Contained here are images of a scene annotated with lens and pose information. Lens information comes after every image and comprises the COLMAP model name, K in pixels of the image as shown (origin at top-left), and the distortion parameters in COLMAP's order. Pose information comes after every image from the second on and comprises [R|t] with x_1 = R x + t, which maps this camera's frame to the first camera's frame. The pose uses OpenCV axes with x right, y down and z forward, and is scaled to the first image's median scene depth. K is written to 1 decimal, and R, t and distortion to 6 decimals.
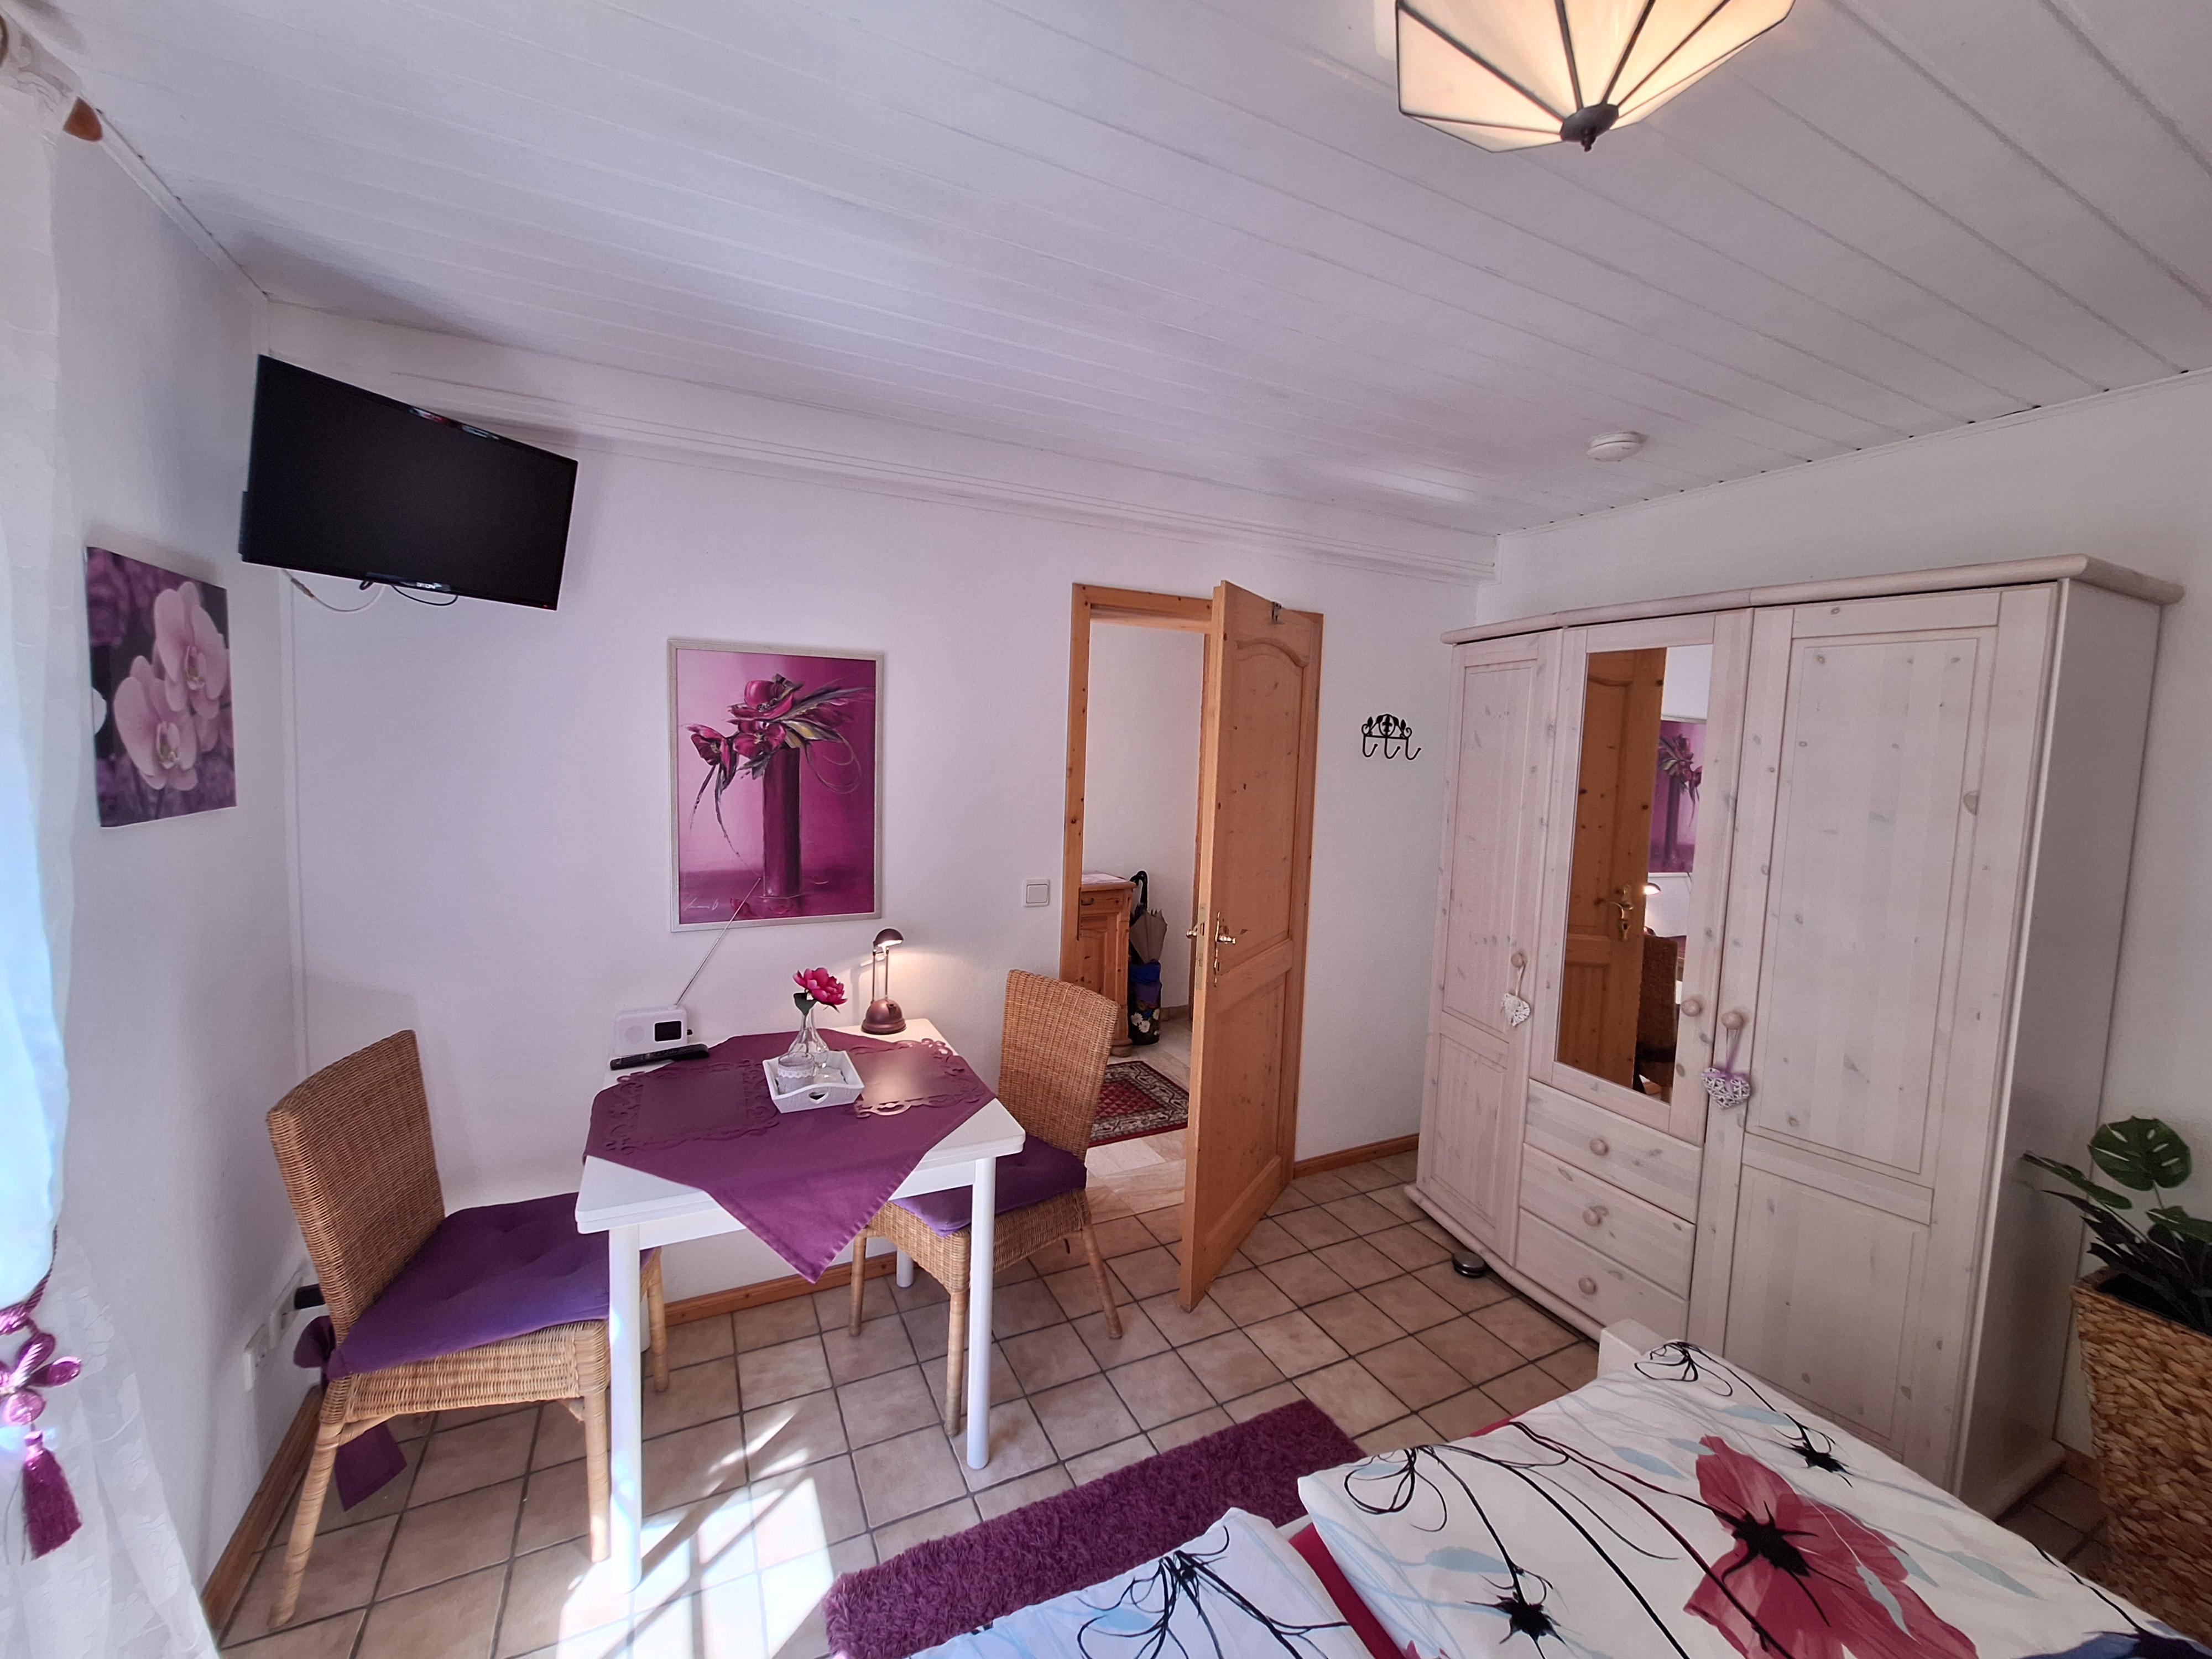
lens RADIAL K [[865.6, 0, 1099.4], [0, 865.6, 812.0], [0, 0, 1]] dist [-0.002703, -0.000129]
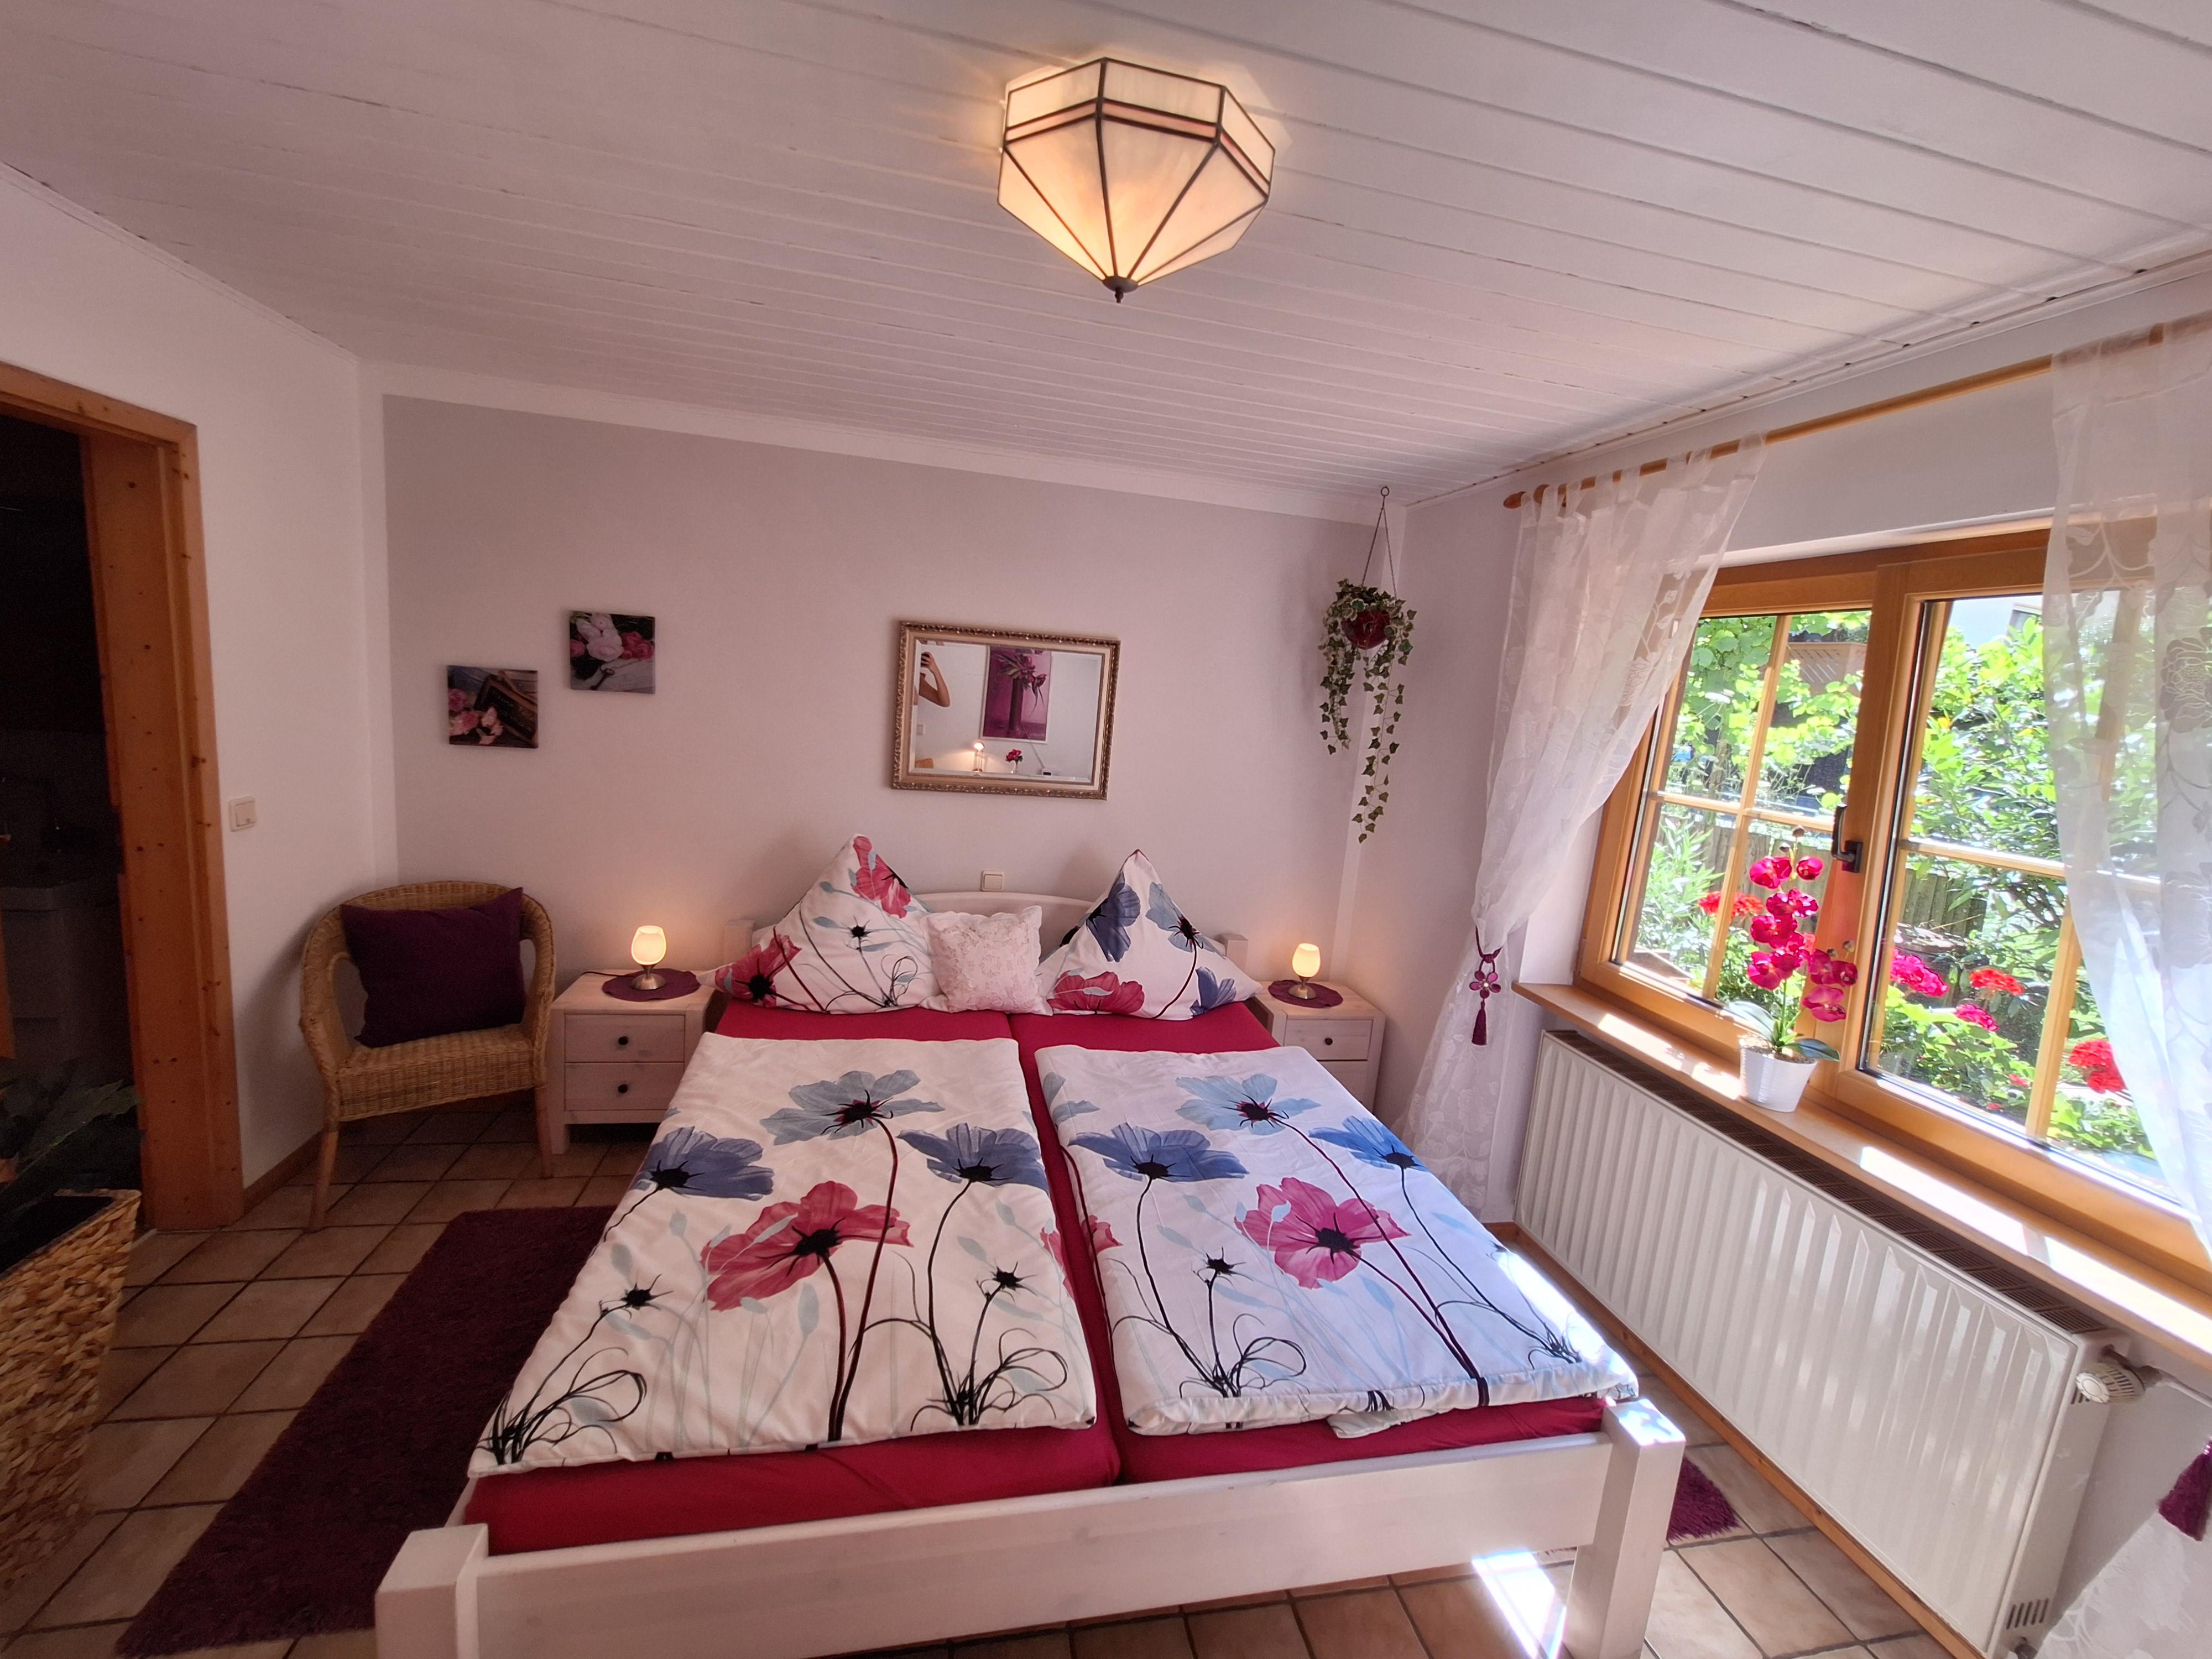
lens RADIAL K [[866.7, 0, 1085.1], [0, 866.7, 810.3], [0, 0, 1]] dist [-0.009300, 0.002710]
pose [[-0.956984, -0.153953, 0.245927, 0.060837], [-0.095961, 0.967857, 0.232474, -0.125193], [-0.273813, 0.198875, -0.940997, 1.175295]]
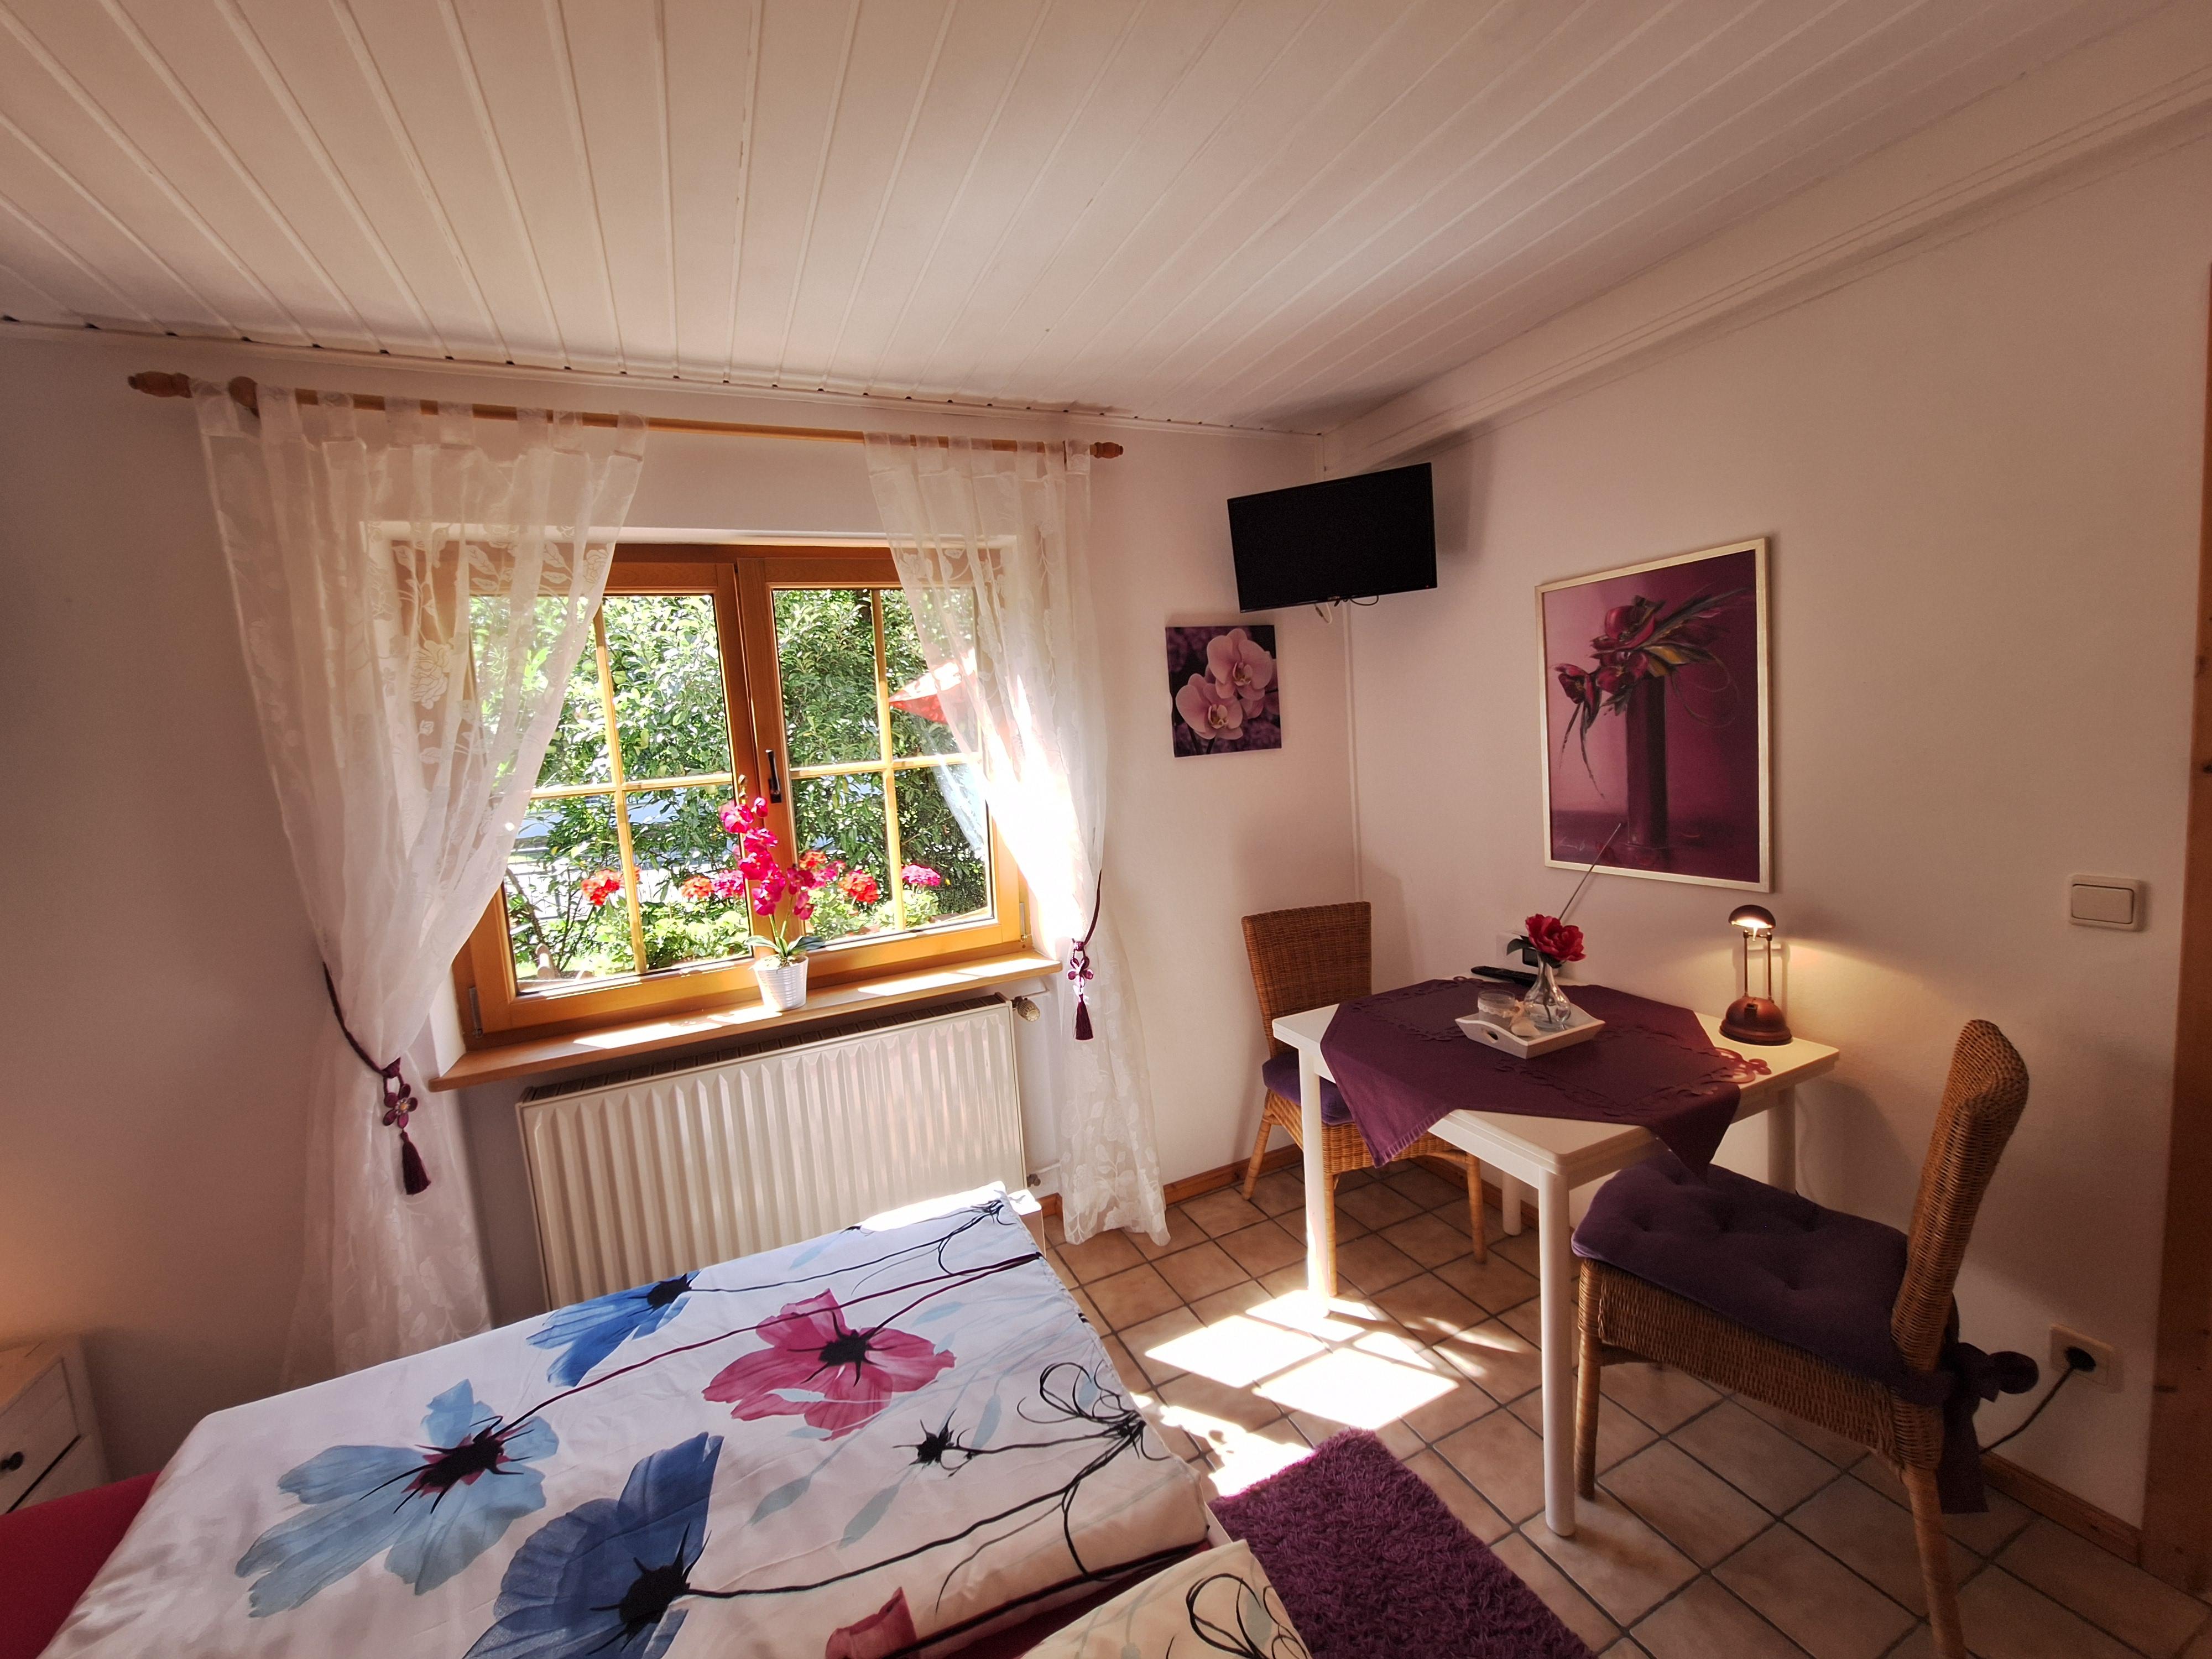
lens RADIAL K [[866.7, 0, 1085.1], [0, 866.7, 810.3], [0, 0, 1]] dist [-0.009300, 0.002710]
pose [[-0.038447, 0.062132, -0.997327, 0.648063], [-0.005398, 0.998038, 0.062385, 0.010505], [0.999246, 0.007782, -0.038036, 0.551285]]
